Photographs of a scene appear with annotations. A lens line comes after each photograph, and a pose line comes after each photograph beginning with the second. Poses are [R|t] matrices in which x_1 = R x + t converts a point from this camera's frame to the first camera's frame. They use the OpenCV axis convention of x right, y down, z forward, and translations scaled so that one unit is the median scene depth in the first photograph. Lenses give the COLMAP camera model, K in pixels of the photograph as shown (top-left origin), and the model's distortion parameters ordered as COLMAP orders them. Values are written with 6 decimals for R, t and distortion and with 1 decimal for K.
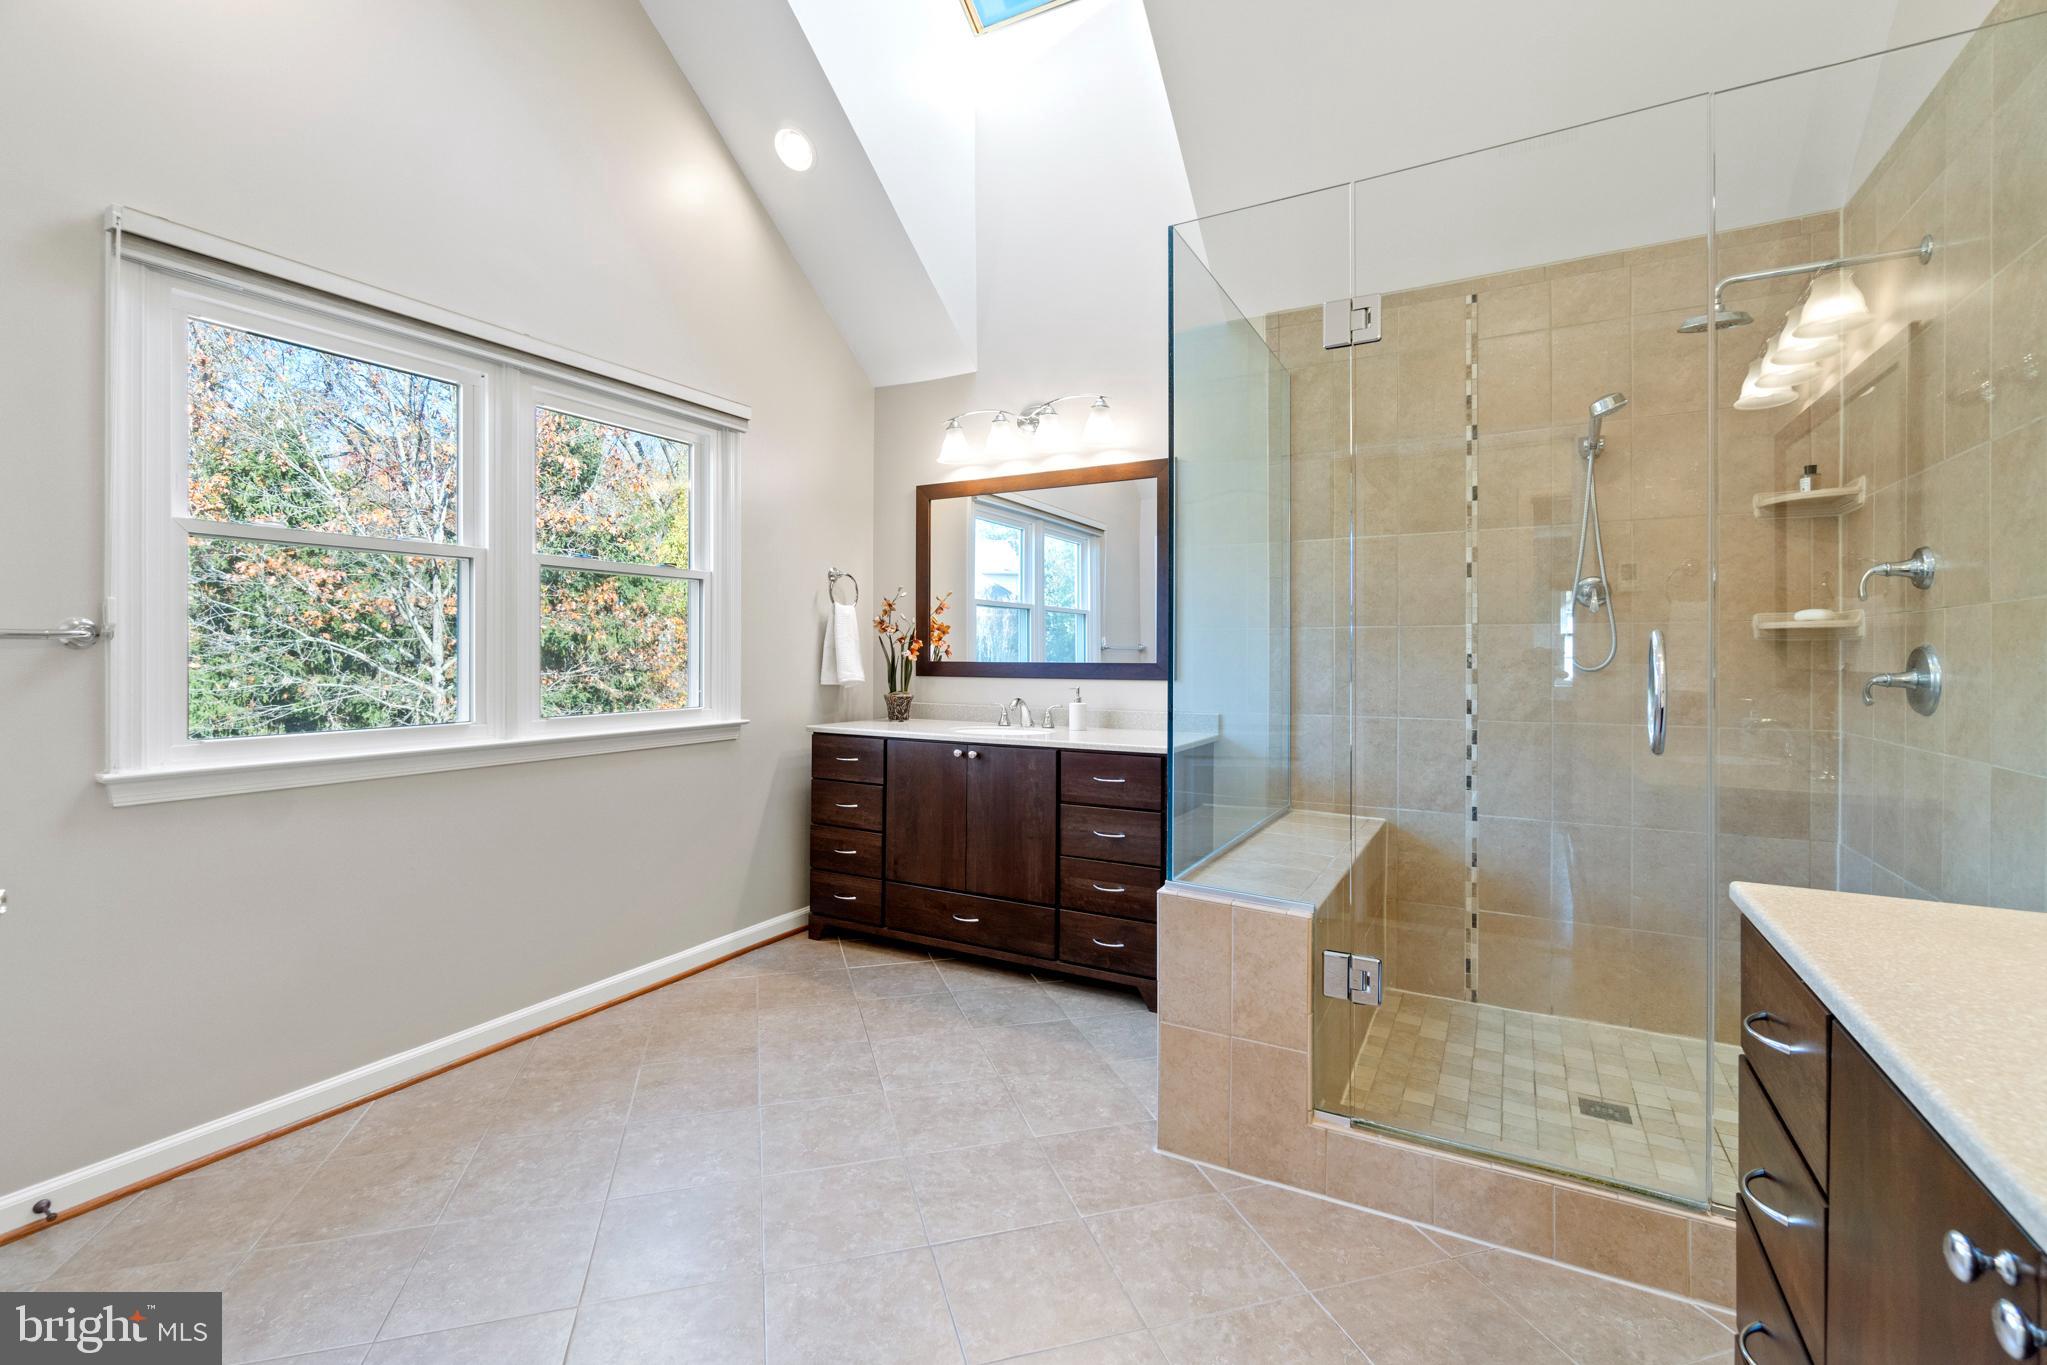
lens RADIAL K [[882.9, 0, 991.0], [0, 882.9, 654.9], [0, 0, 1]] dist [-0.000340, 0.000048]
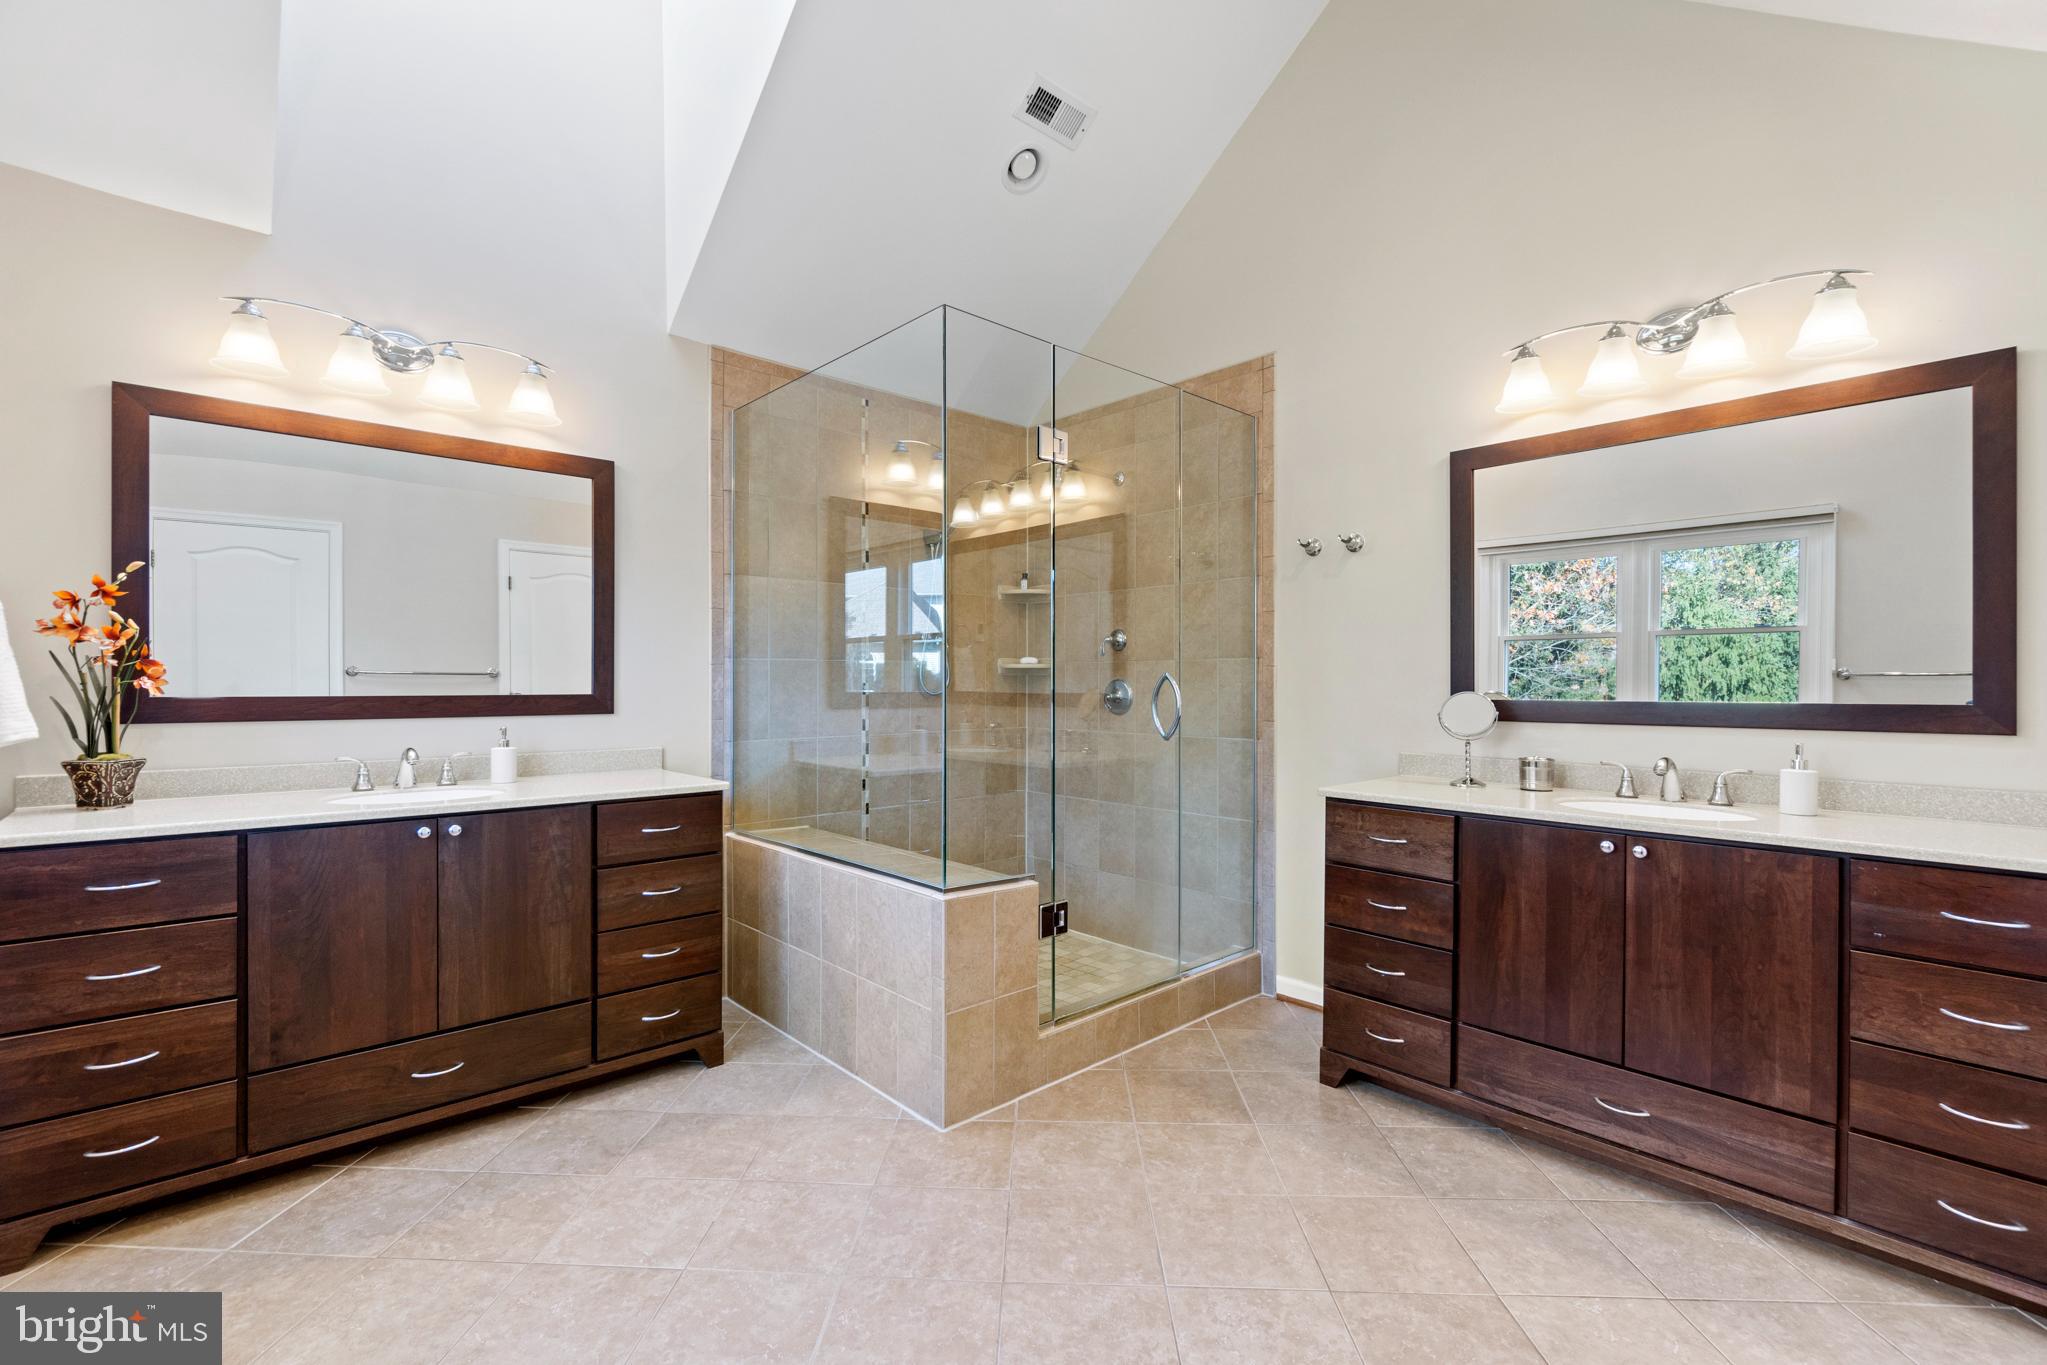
lens RADIAL K [[882.9, 0, 1014.1], [0, 882.9, 683.1], [0, 0, 1]] dist [-0.000340, 0.000048]
pose [[0.317557, -0.005695, 0.948222, -0.586580], [-0.003955, 0.999965, 0.007330, -0.010970], [-0.948231, -0.006078, 0.317523, 0.390508]]
